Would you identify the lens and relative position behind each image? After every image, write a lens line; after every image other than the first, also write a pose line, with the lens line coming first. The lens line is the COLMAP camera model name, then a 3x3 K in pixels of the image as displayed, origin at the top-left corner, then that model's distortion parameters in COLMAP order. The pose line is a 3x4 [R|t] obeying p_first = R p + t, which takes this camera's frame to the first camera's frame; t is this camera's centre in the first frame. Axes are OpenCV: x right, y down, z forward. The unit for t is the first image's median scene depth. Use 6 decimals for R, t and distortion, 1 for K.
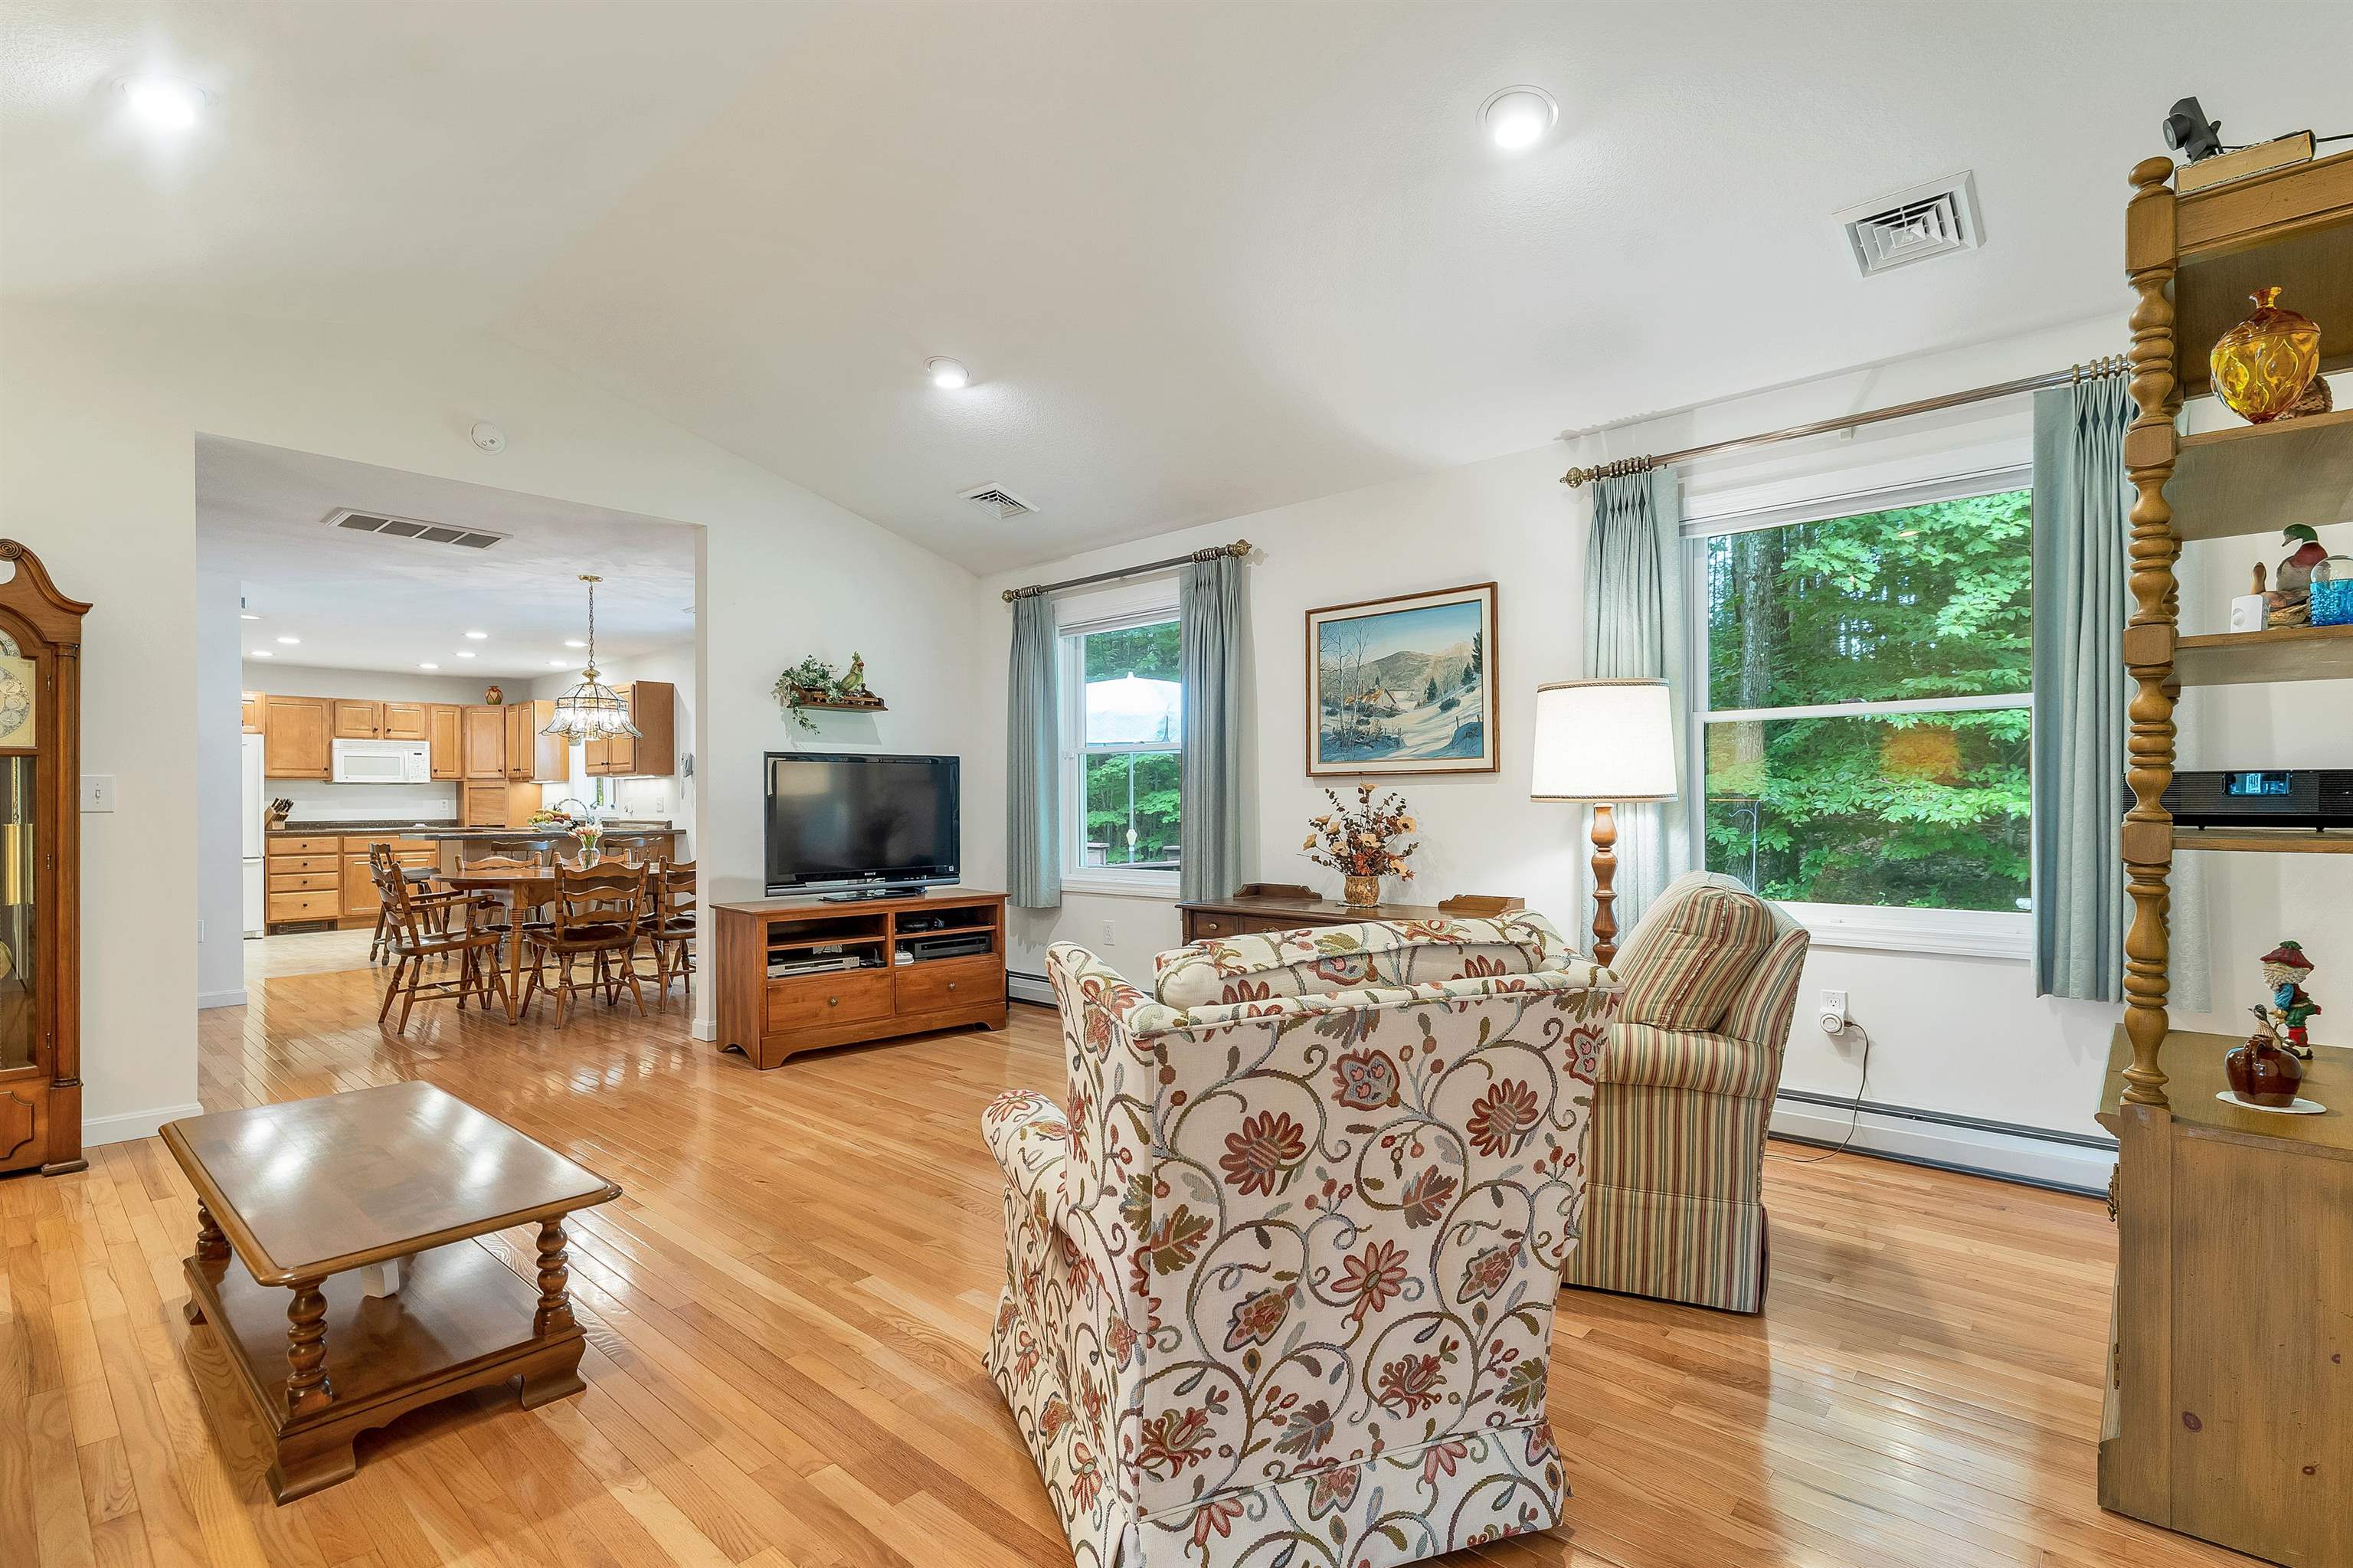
lens RADIAL K [[1102.9, 0, 1158.5], [0, 1102.9, 811.6], [0, 0, 1]] dist [0.003763, -0.001150]
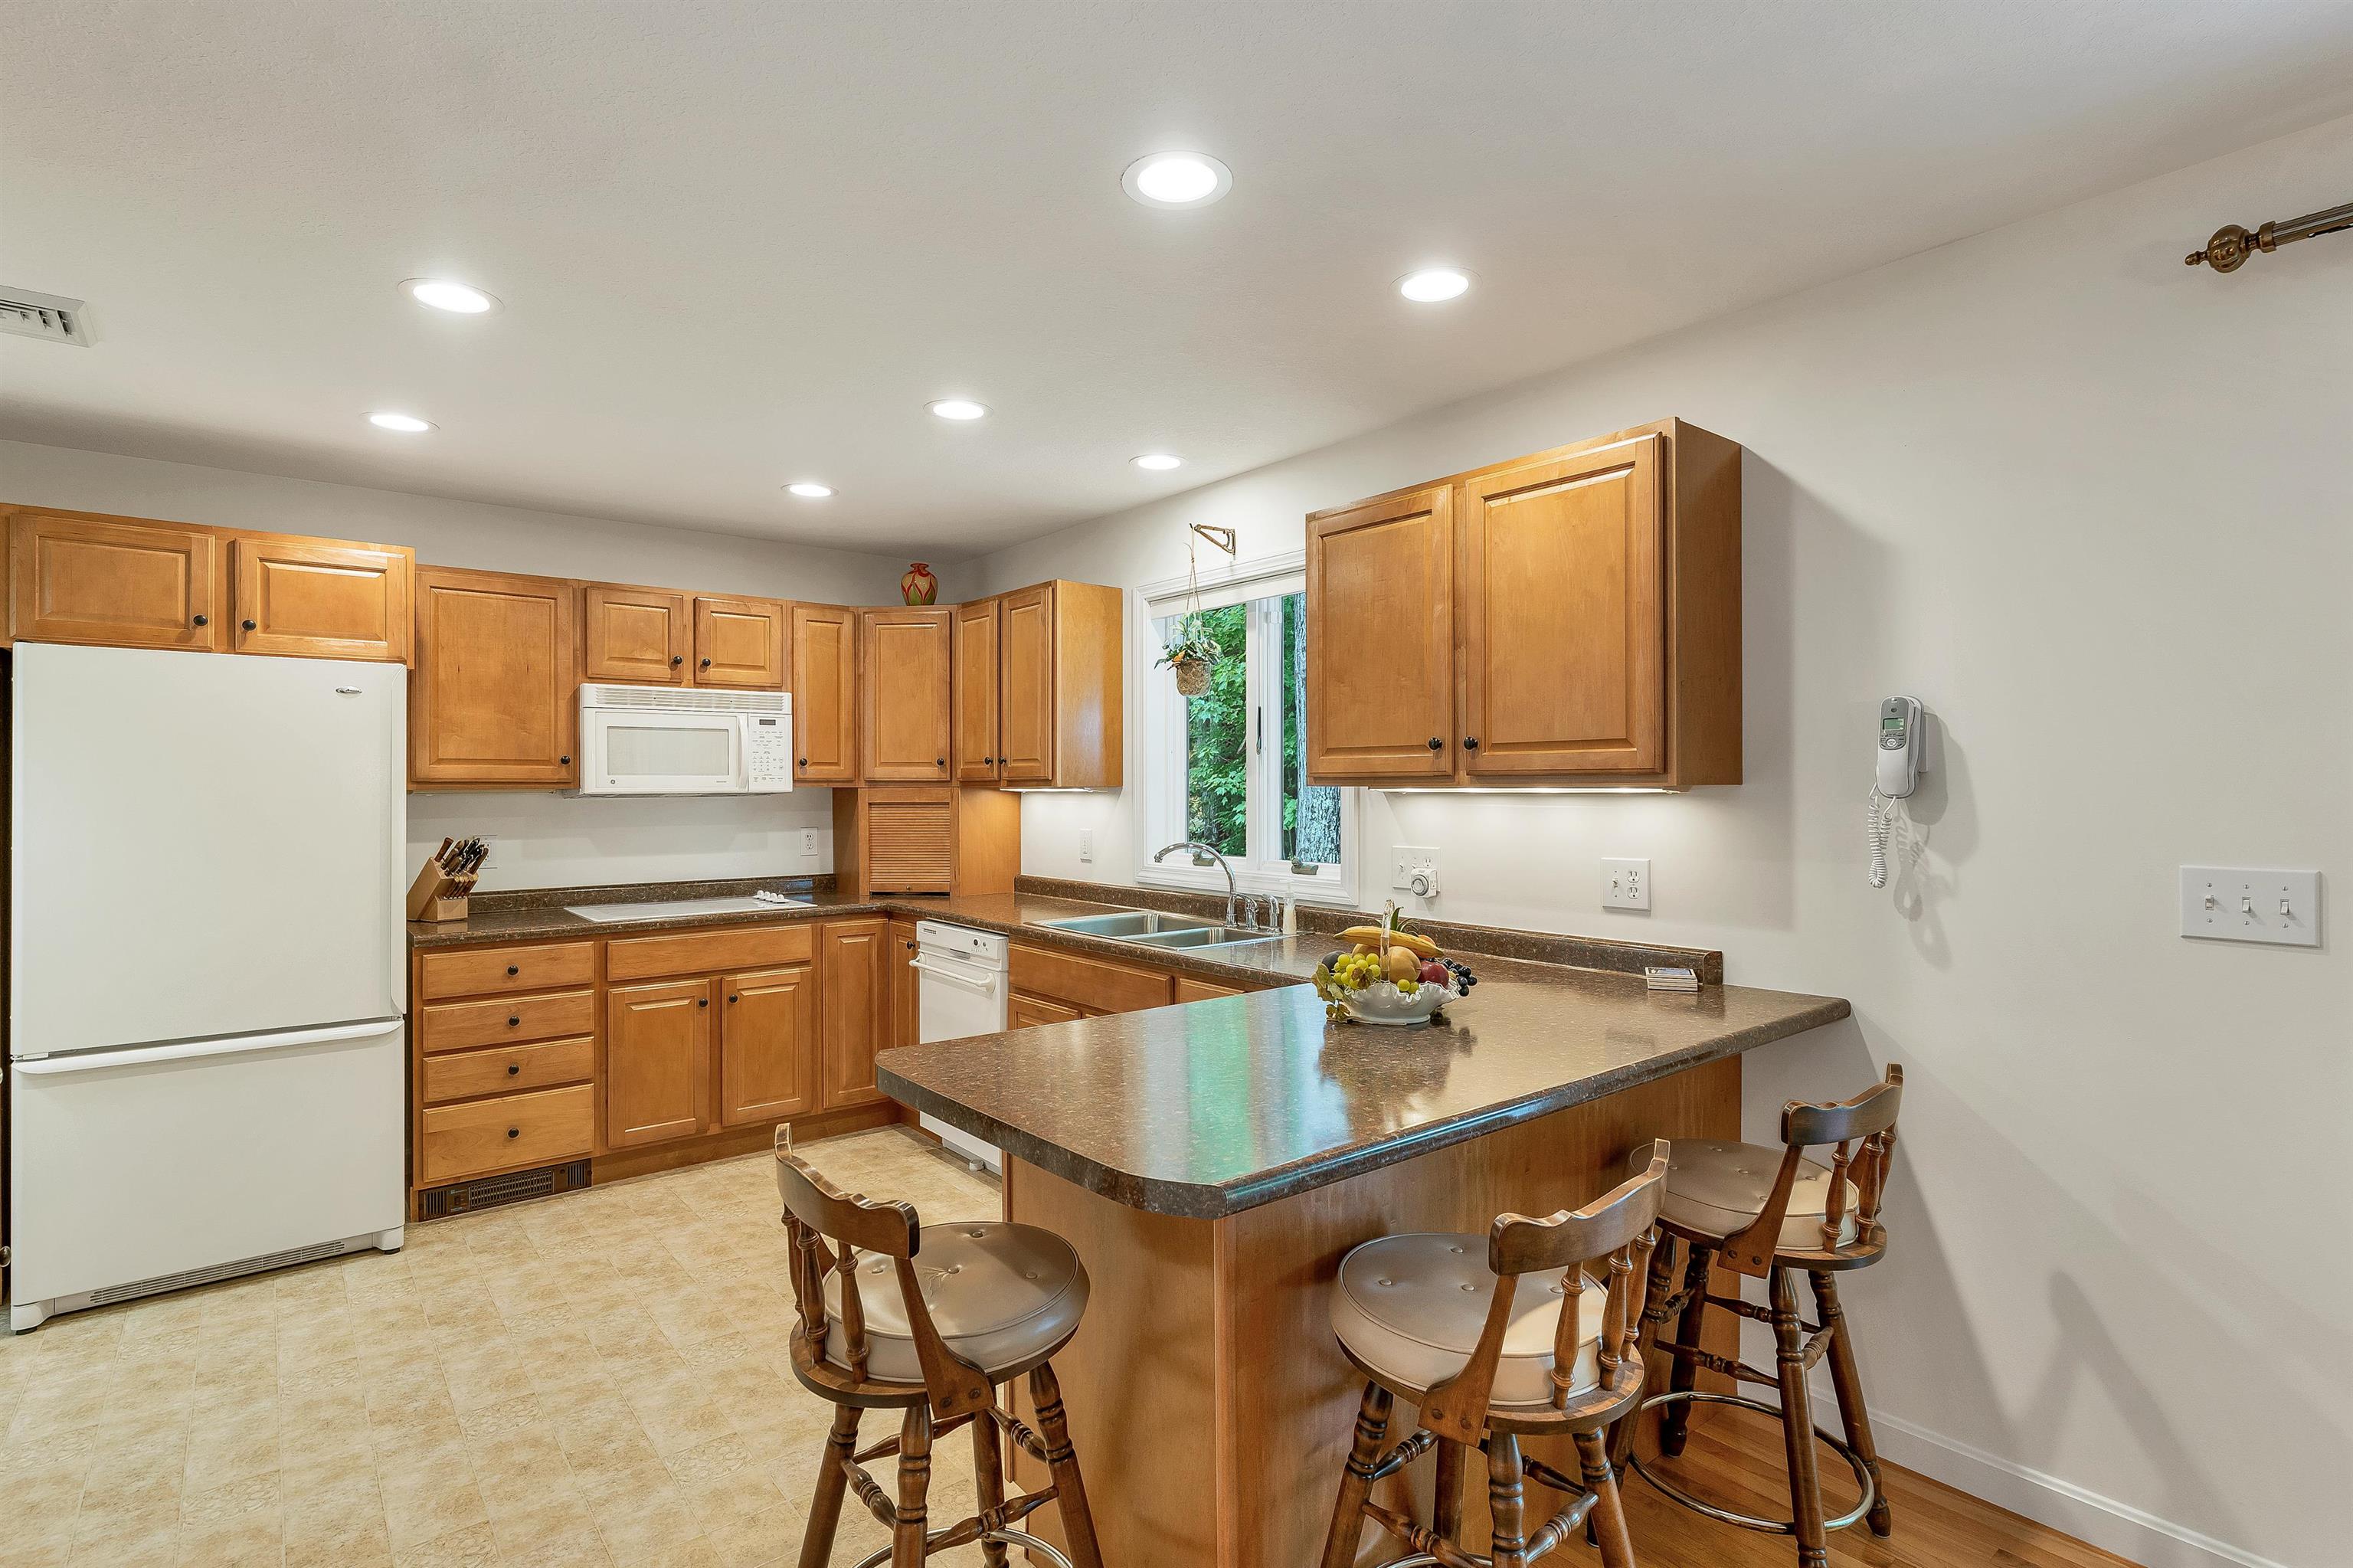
lens RADIAL K [[1147.8, 0, 1176.6], [0, 1147.8, 795.8], [0, 0, 1]] dist [0.000444, -0.000460]
pose [[0.989085, 0.003958, -0.147291, -0.485127], [-0.003752, 0.999992, 0.001674, -0.027910], [0.147296, -0.001103, 0.989092, 0.637522]]
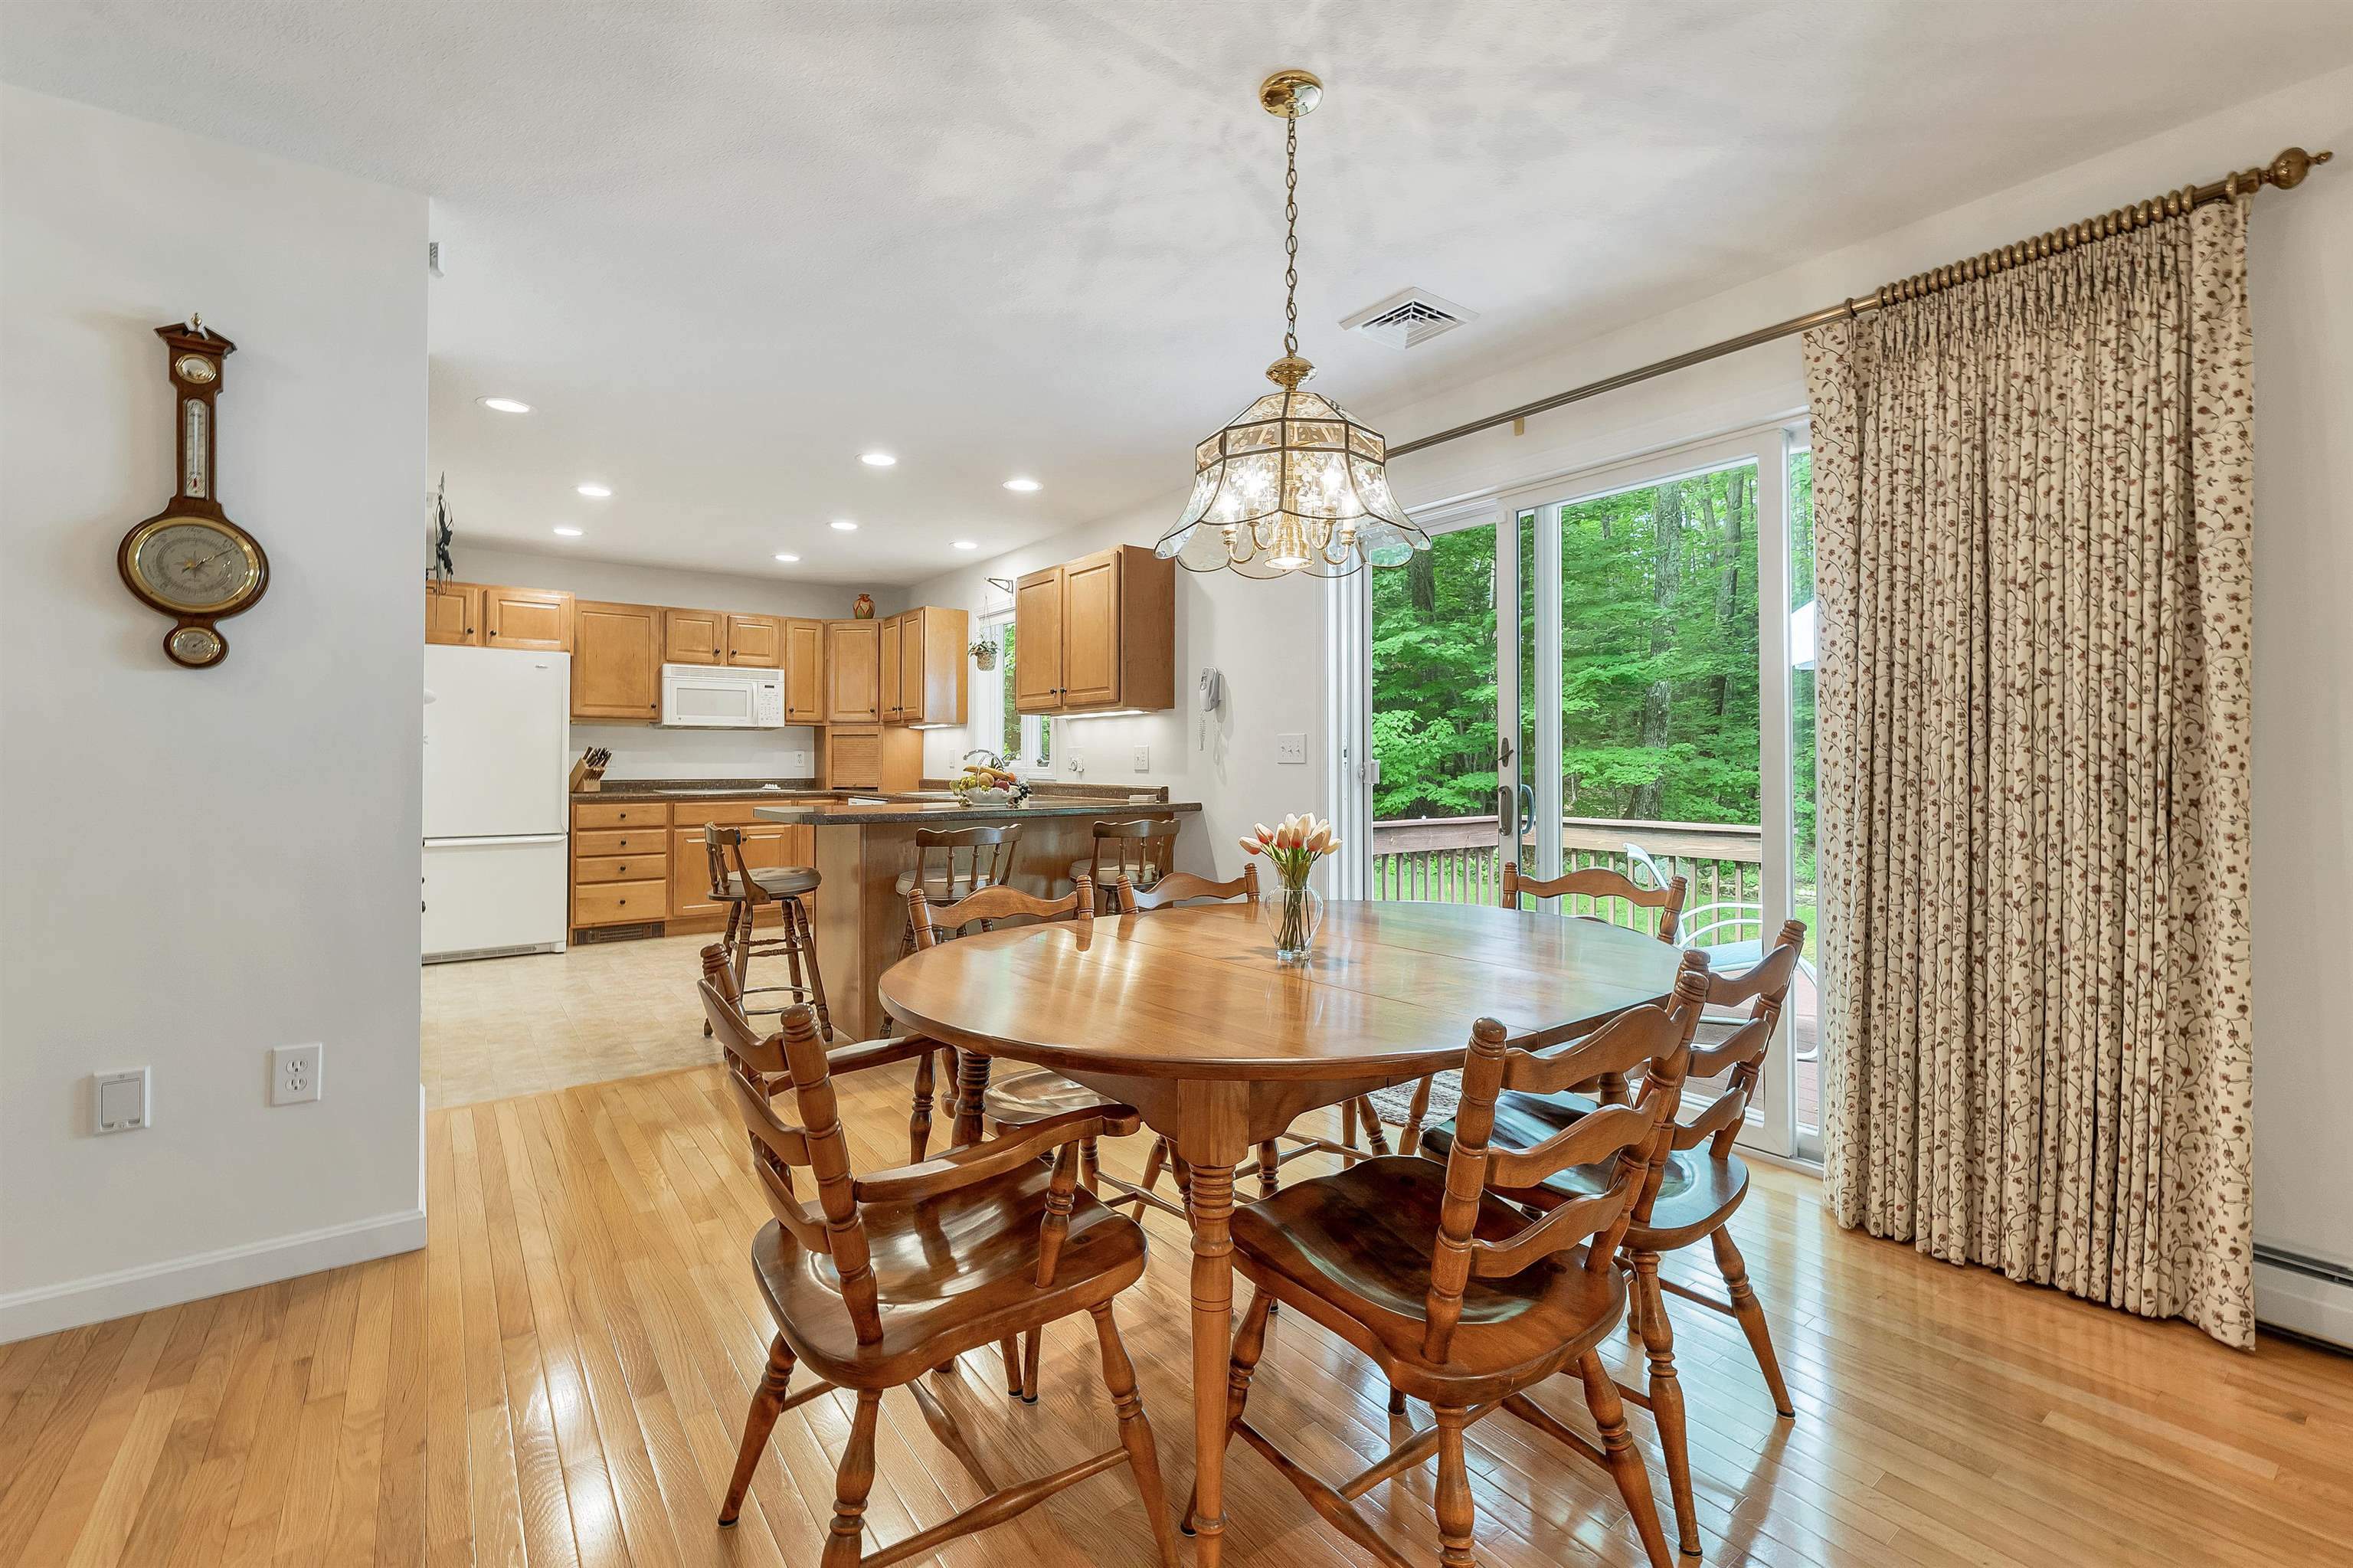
lens RADIAL K [[1017.4, 0, 1180.0], [0, 1017.4, 763.3], [0, 0, 1]] dist [0.004341, -0.000561]
pose [[0.982507, 0.007655, -0.186066, -0.304228], [-0.009029, 0.999938, -0.006536, -0.000893], [0.186004, 0.008102, 0.982516, 0.427211]]
